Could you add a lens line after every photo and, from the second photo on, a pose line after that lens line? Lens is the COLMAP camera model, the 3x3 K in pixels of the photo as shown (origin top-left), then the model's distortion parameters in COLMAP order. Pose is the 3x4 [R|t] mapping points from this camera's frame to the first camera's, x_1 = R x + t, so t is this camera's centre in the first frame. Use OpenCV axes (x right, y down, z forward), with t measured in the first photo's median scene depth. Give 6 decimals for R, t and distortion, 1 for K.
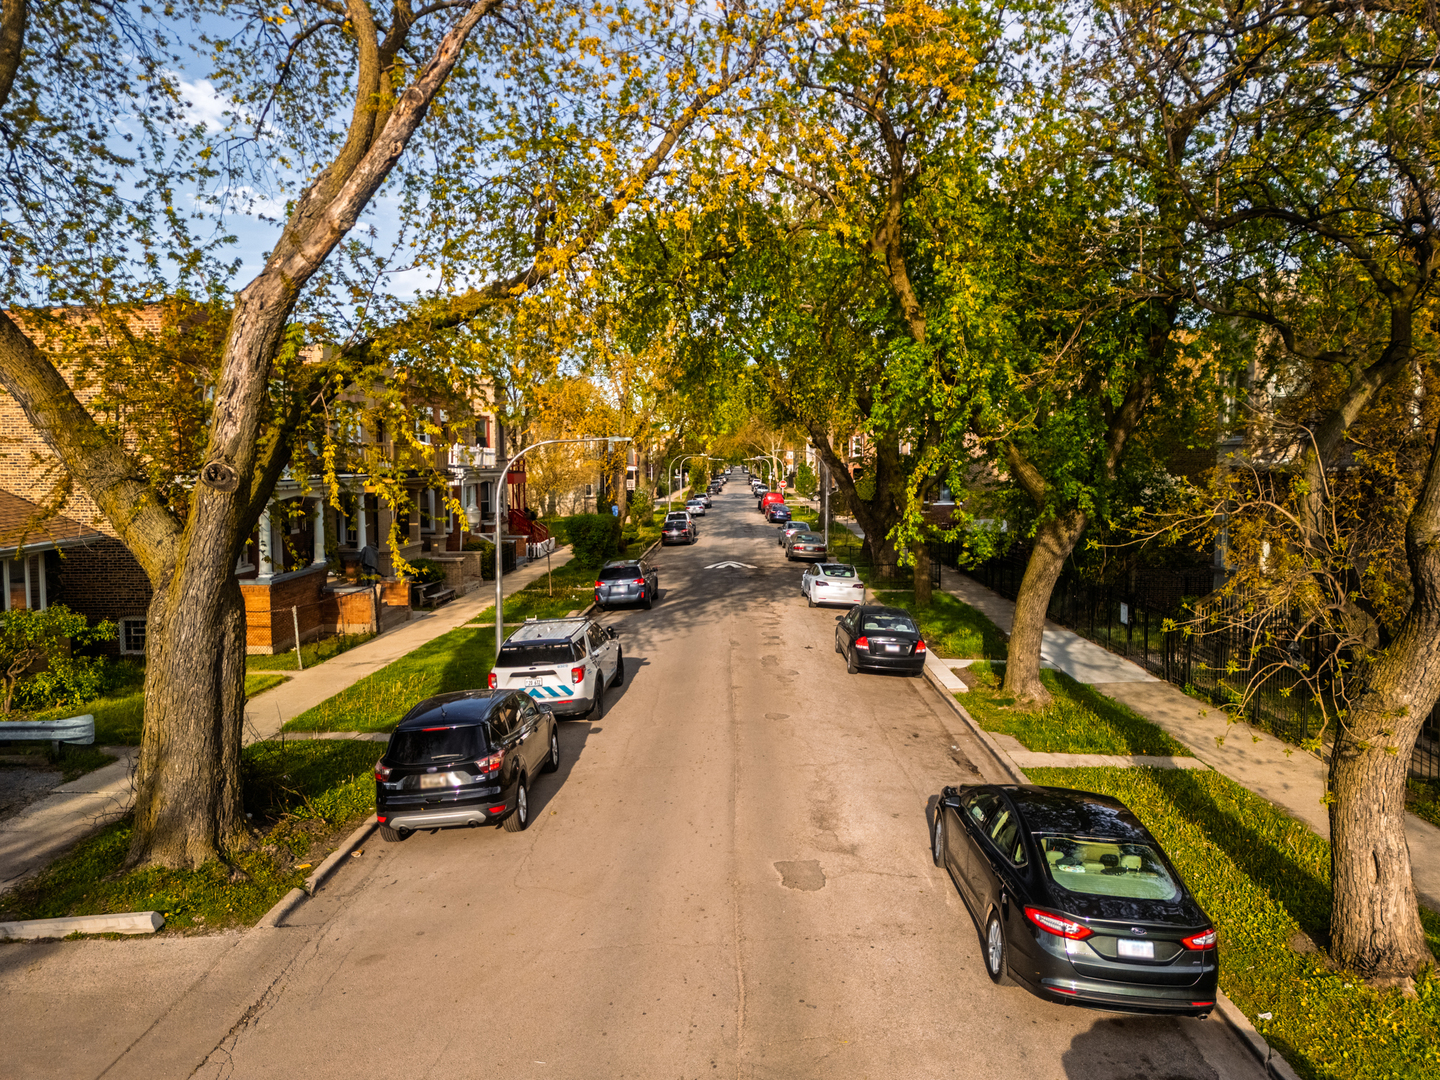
lens RADIAL K [[1059.7, 0, 720.0], [0, 1059.7, 540.0], [0, 0, 1]] dist [0.062291, -0.058625]
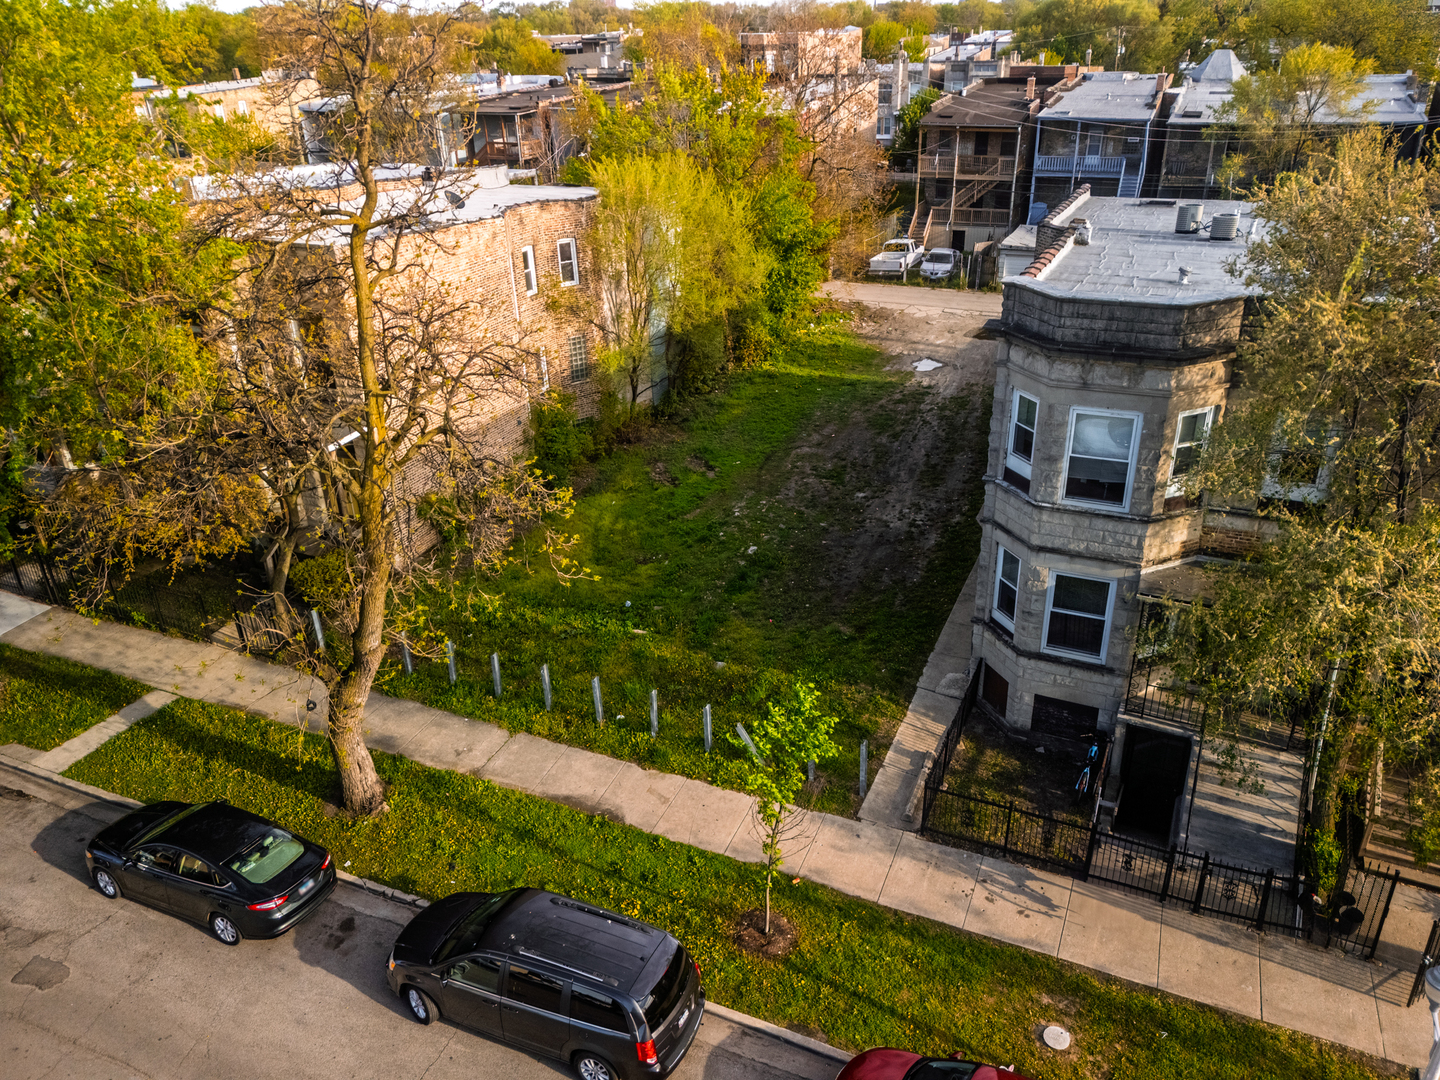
lens RADIAL K [[1059.7, 0, 720.0], [0, 1059.7, 540.0], [0, 0, 1]] dist [0.062291, -0.058625]
pose [[0.394487, -0.419093, 0.817766, -0.623684], [0.107922, 0.904910, 0.411692, -0.873469], [-0.912542, -0.074153, 0.402205, -0.439991]]
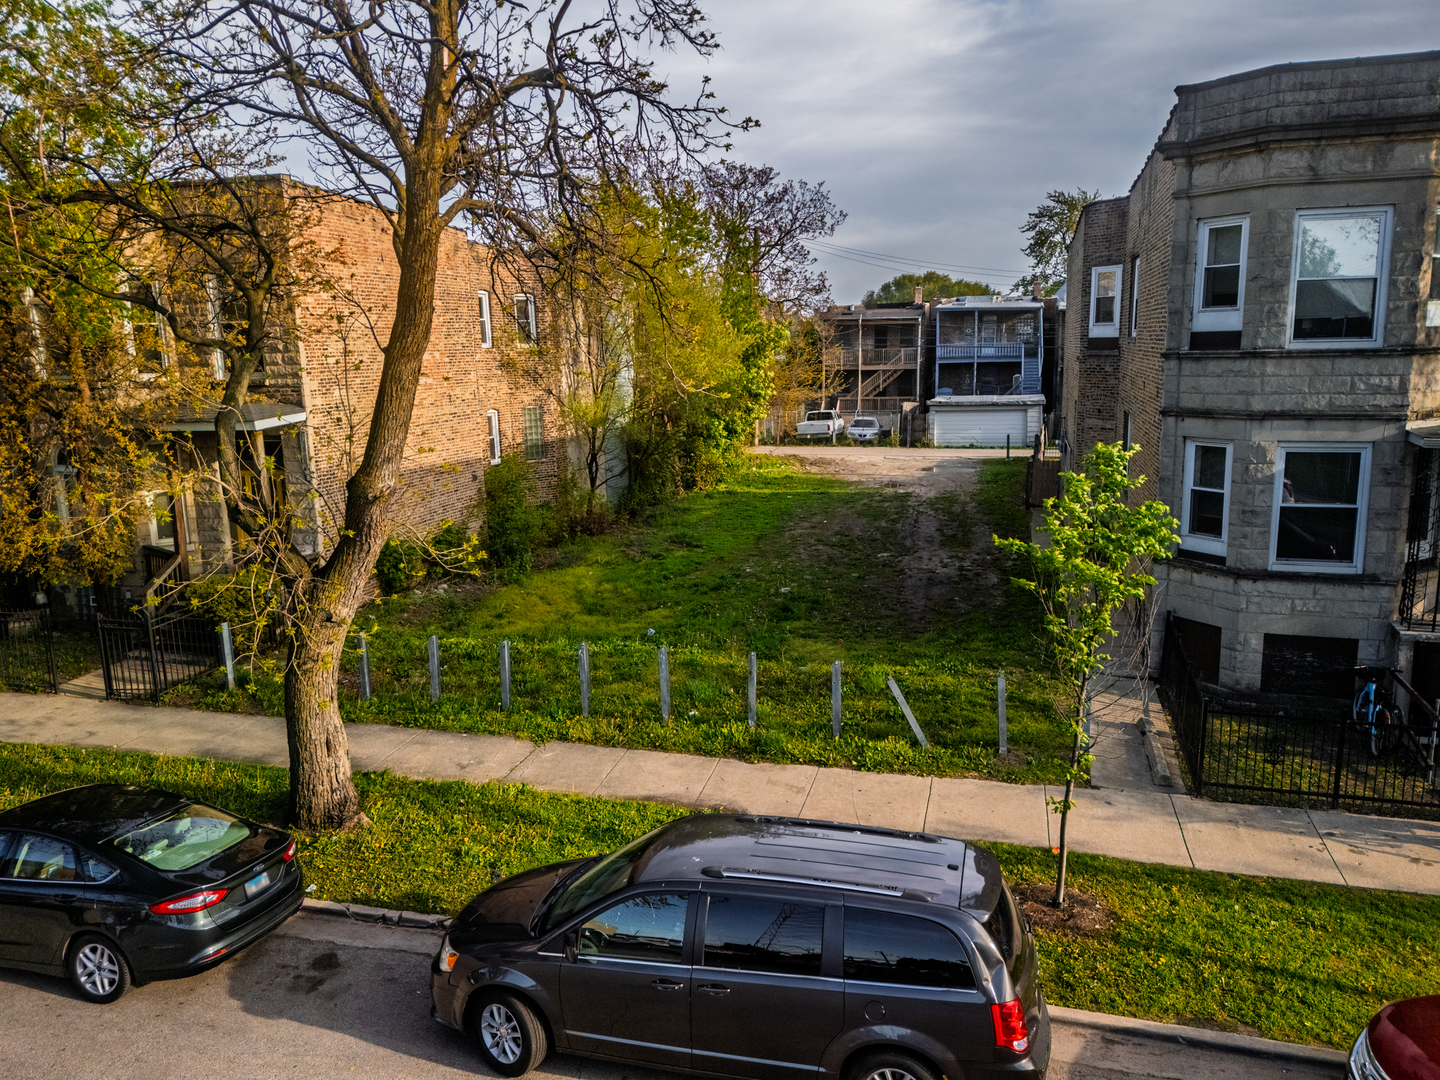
lens RADIAL K [[1059.7, 0, 720.0], [0, 1059.7, 540.0], [0, 0, 1]] dist [0.062291, -0.058625]
pose [[0.259833, -0.186795, 0.947414, -0.446029], [0.105264, 0.980745, 0.164497, -0.101312], [-0.959899, 0.056987, 0.274493, 0.175946]]
